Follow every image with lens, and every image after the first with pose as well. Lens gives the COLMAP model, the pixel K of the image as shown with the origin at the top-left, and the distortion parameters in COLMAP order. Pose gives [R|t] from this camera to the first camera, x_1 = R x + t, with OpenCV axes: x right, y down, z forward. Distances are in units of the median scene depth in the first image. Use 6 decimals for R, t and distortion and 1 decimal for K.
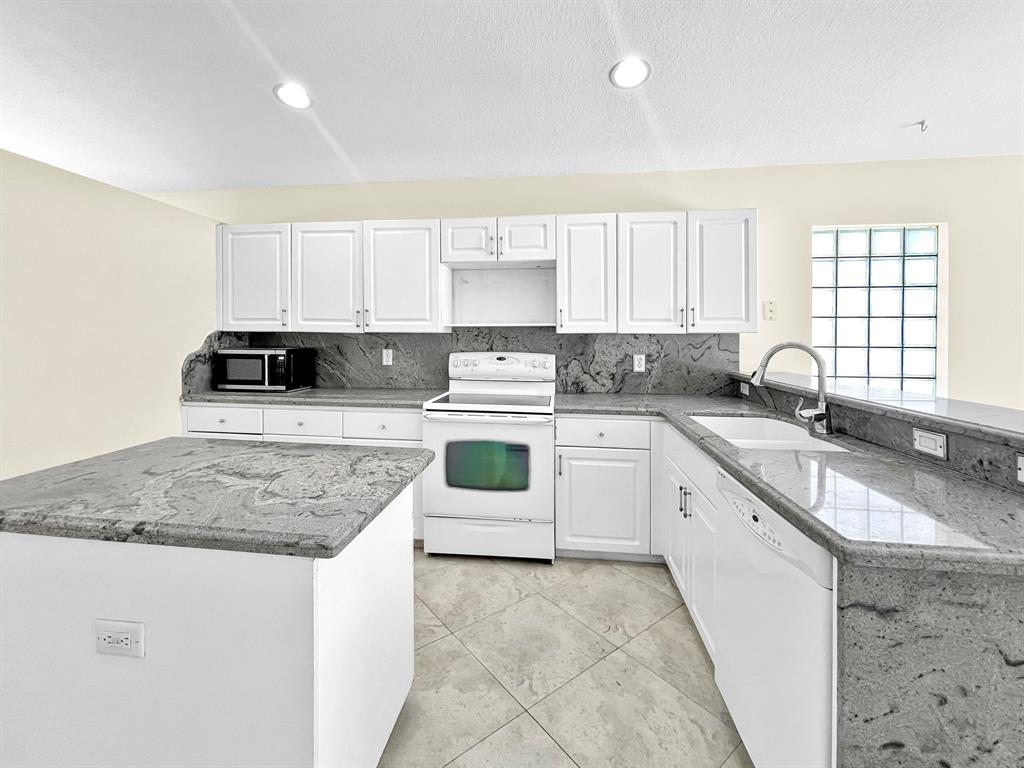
lens RADIAL K [[432.2, 0, 506.6], [0, 432.2, 344.2], [0, 0, 1]] dist [0.000067, -0.000389]
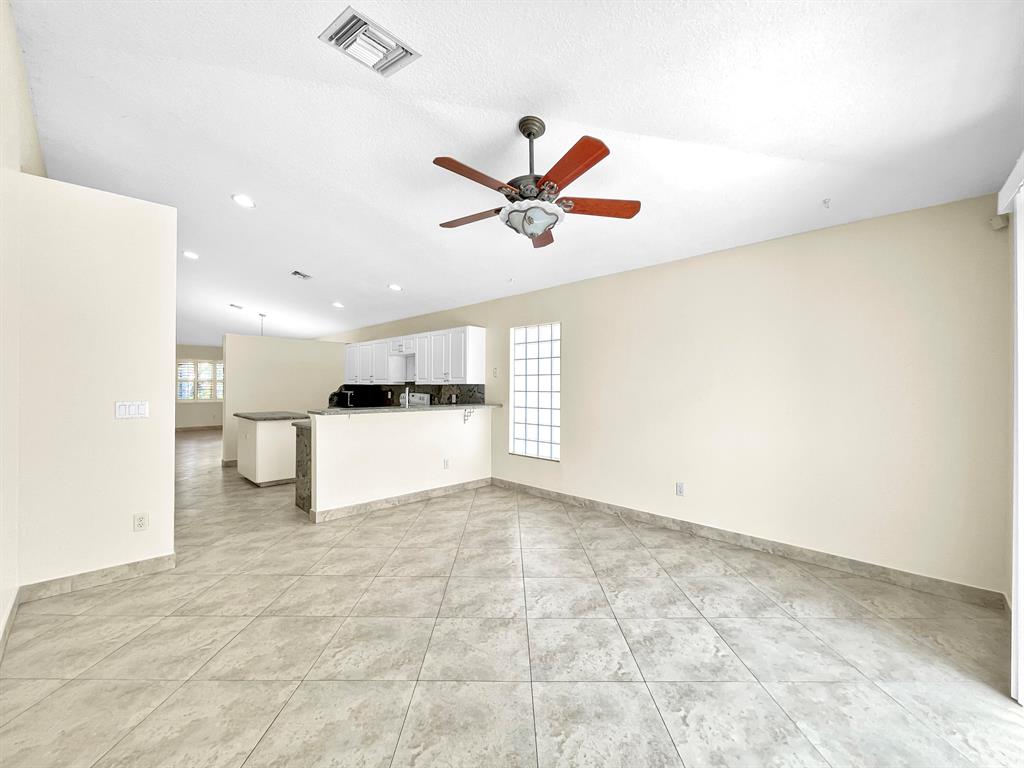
lens RADIAL K [[419.5, 0, 512.0], [0, 419.5, 384.0], [0, 0, 1]] dist [-0.013656, 0.000280]
pose [[0.796739, -0.004596, -0.604307, 1.751658], [-0.015456, 0.999489, -0.027979, 0.024705], [0.604127, 0.031632, 0.796260, -0.439012]]
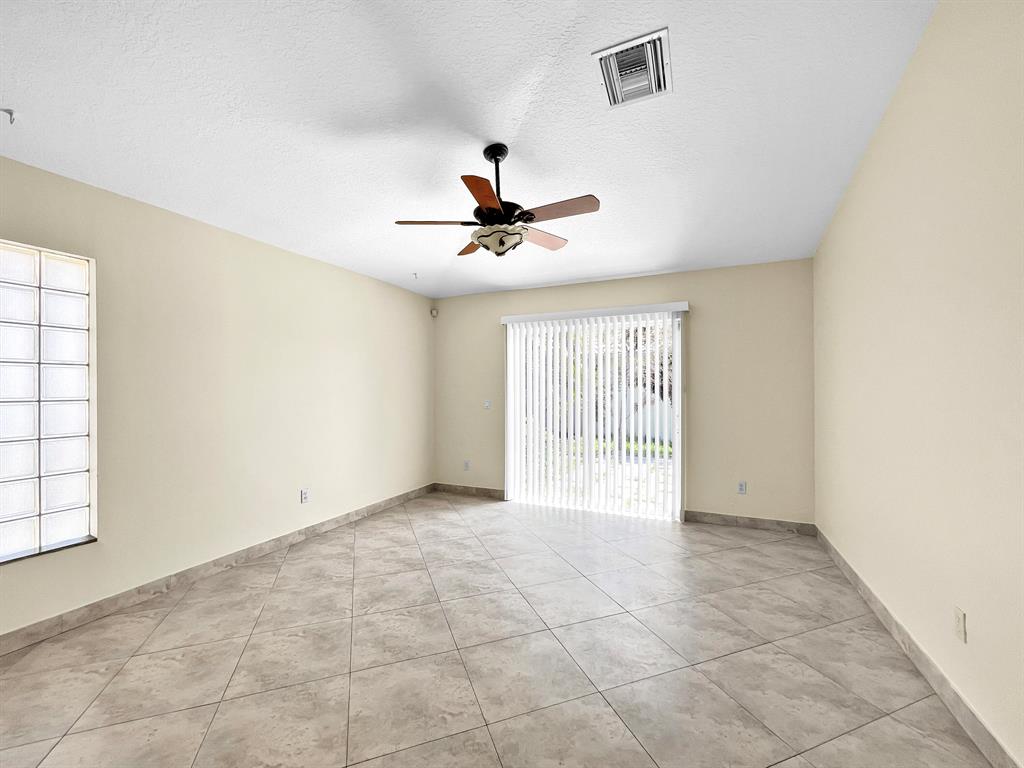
lens RADIAL K [[411.2, 0, 515.0], [0, 411.2, 386.2], [0, 0, 1]] dist [-0.001105, 0.000360]
pose [[0.290970, 0.000279, 0.956732, 0.428593], [0.022455, 0.999722, -0.007121, 0.002417], [-0.956469, 0.023555, 0.290883, -0.056262]]
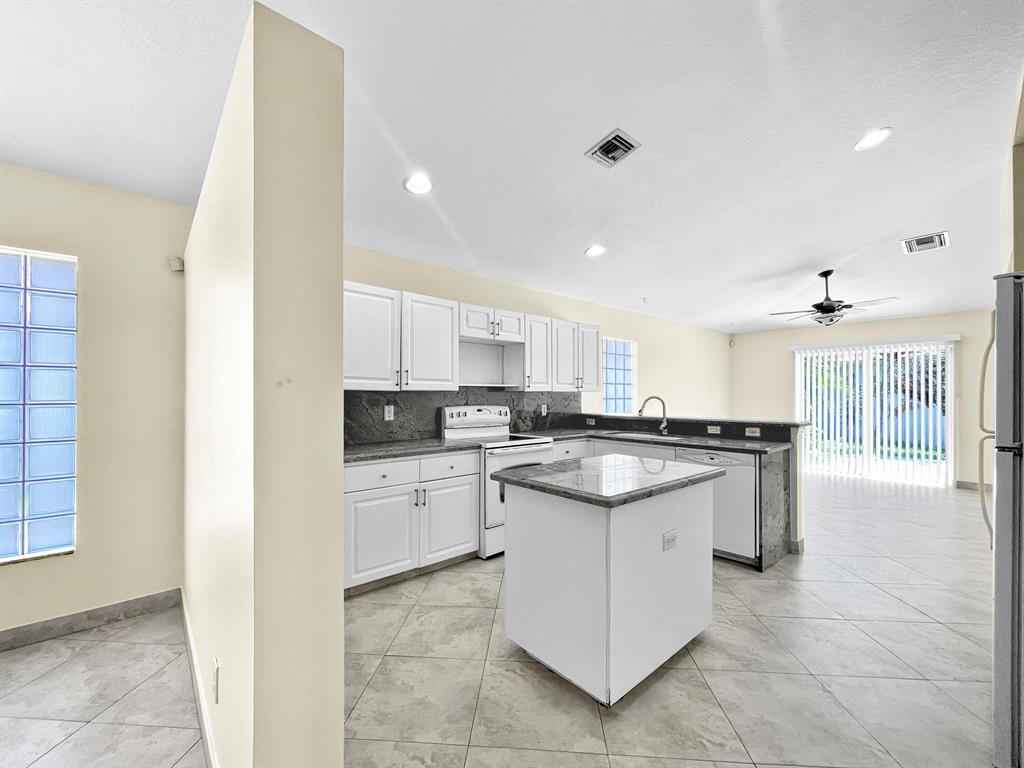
lens RADIAL K [[420.2, 0, 508.0], [0, 420.2, 391.9], [0, 0, 1]] dist [0.000859, 0.000177]
pose [[0.661554, 0.000756, 0.749897, -0.944765], [0.014901, 0.999789, -0.014154, -0.003898], [-0.749749, 0.020538, 0.661403, 0.074363]]
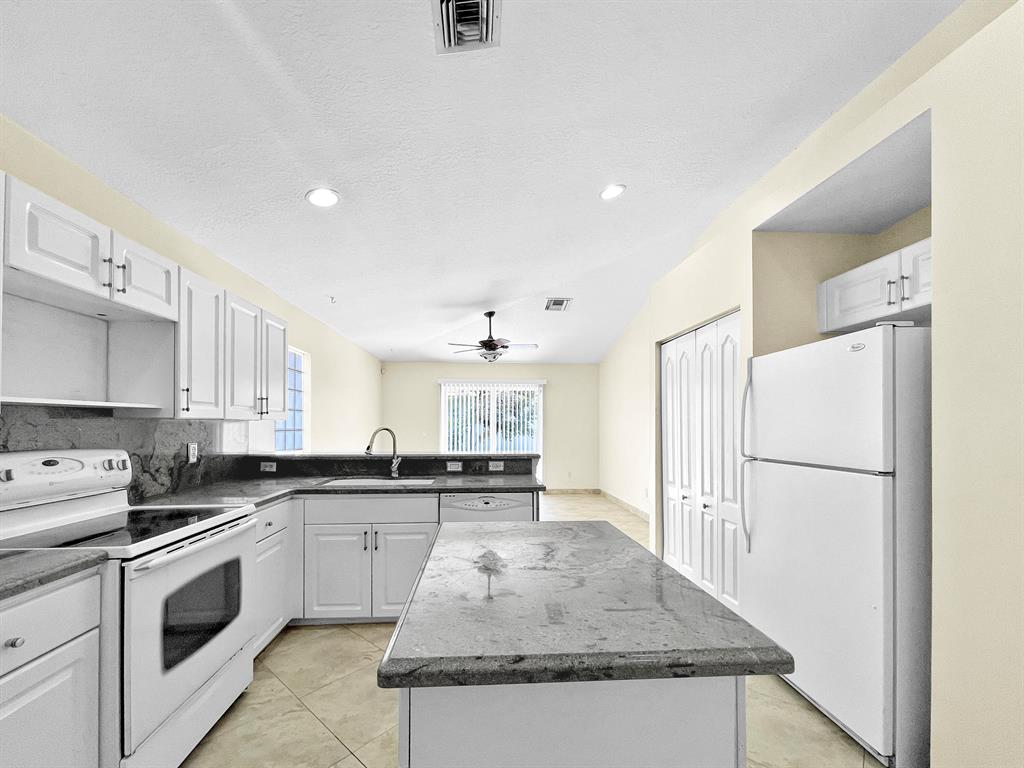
lens RADIAL K [[427.0, 0, 507.0], [0, 427.0, 422.3], [0, 0, 1]] dist [0.001159, 0.000417]
pose [[-0.192976, 0.000450, 0.981203, -0.678940], [0.013197, 0.999911, 0.002137, -0.012398], [-0.981115, 0.013361, -0.192964, 0.537719]]
